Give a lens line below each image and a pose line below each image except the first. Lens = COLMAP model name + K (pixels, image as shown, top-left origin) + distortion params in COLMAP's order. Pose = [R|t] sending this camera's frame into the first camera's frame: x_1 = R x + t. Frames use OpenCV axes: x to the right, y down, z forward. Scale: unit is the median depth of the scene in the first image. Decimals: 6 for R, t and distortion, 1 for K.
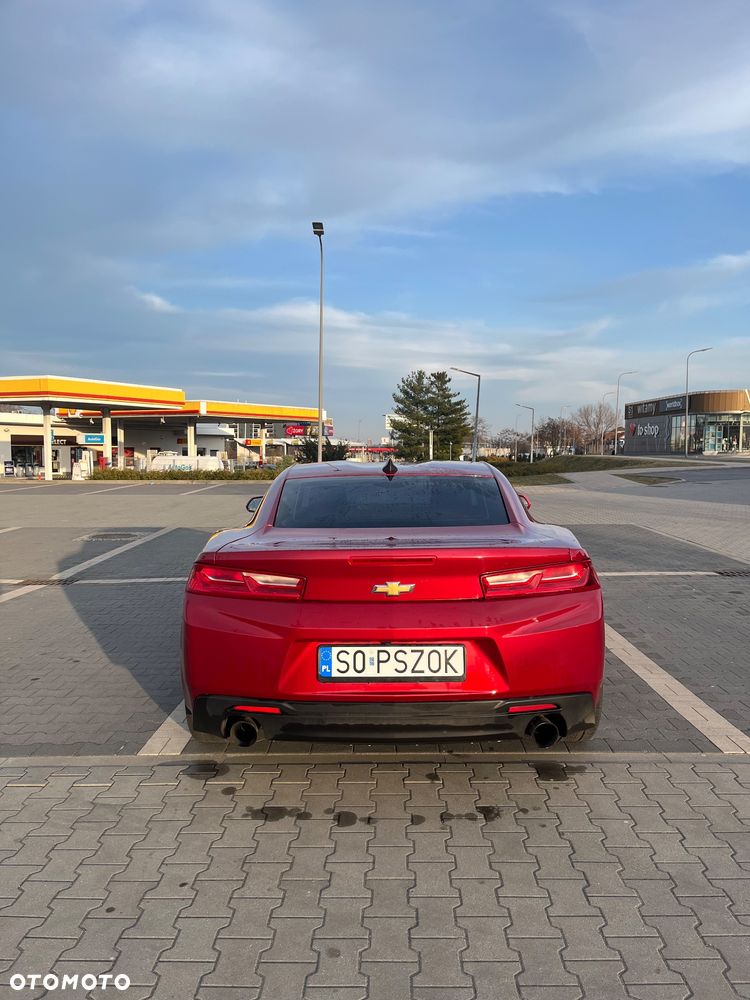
lens RADIAL K [[758.5, 0, 376.5], [0, 758.5, 504.1], [0, 0, 1]] dist [0.056233, -0.052687]
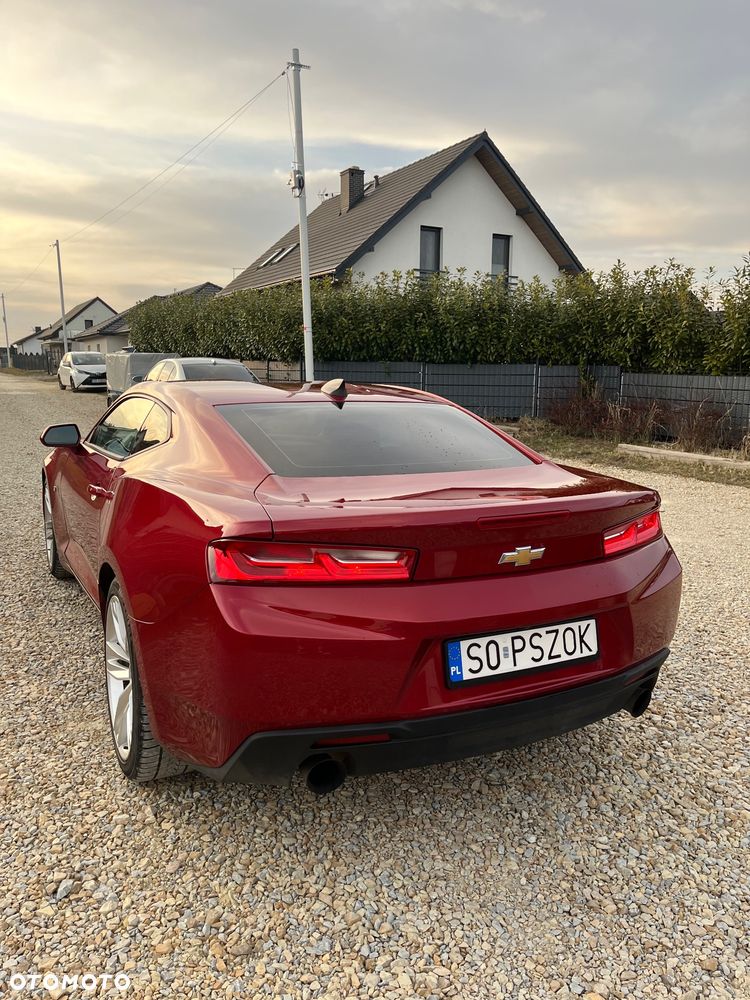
lens RADIAL K [[756.4, 0, 382.8], [0, 756.4, 506.2], [0, 0, 1]] dist [0.076512, -0.096128]
pose [[0.878987, -0.053528, 0.473832, -0.464101], [0.001939, 0.994073, 0.108701, -0.022290], [-0.476842, -0.094628, 0.873881, 0.400983]]
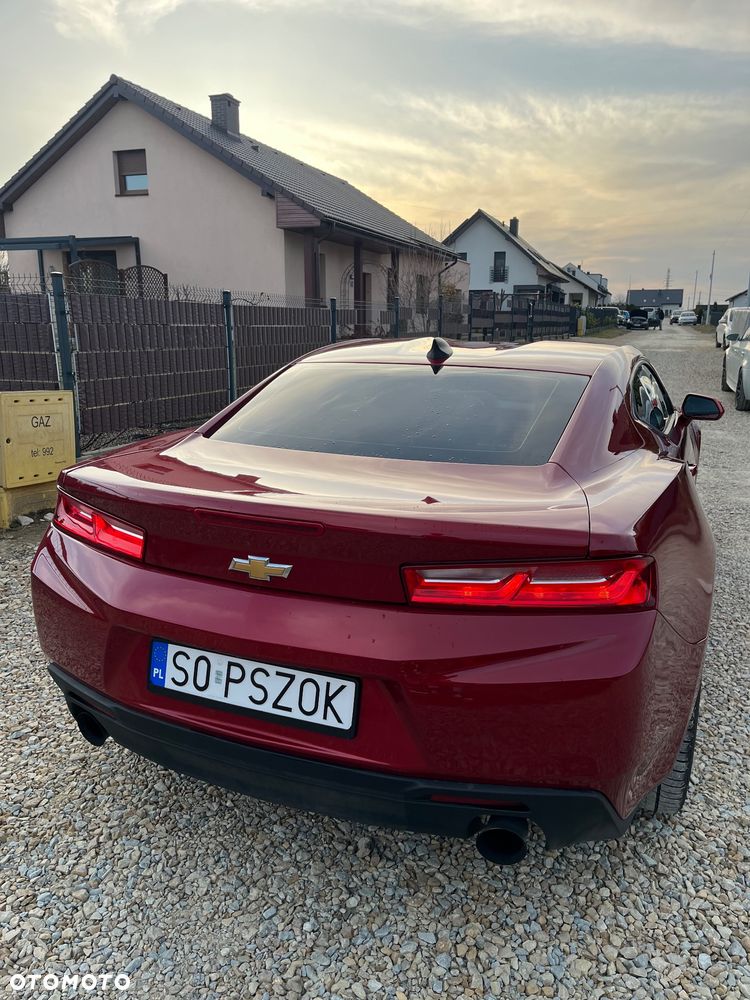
lens RADIAL K [[756.4, 0, 382.8], [0, 756.4, 506.2], [0, 0, 1]] dist [0.076512, -0.096128]
pose [[0.932185, 0.117321, -0.342443, 0.313652], [-0.054992, 0.980939, 0.186373, -0.054331], [0.357781, -0.154902, 0.920868, 0.487670]]
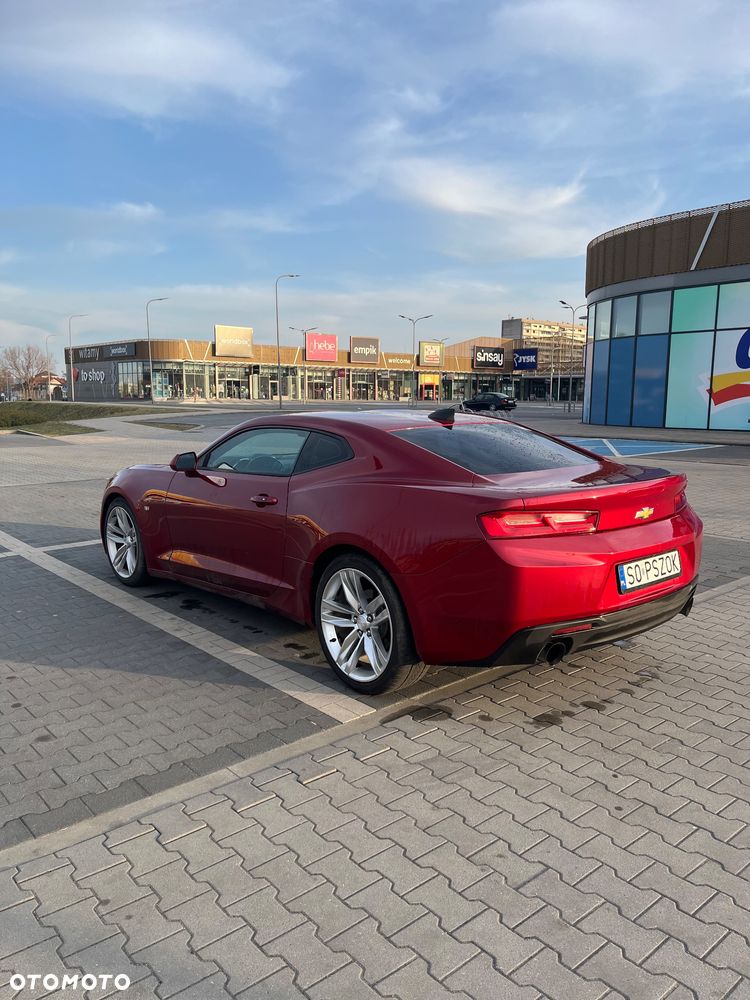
lens RADIAL K [[756.4, 0, 382.8], [0, 756.4, 506.2], [0, 0, 1]] dist [0.076512, -0.096128]
pose [[0.745169, -0.093633, 0.660270, -1.138898], [0.045347, 0.994917, 0.089911, -0.033852], [-0.665332, -0.037057, 0.745627, 0.345085]]
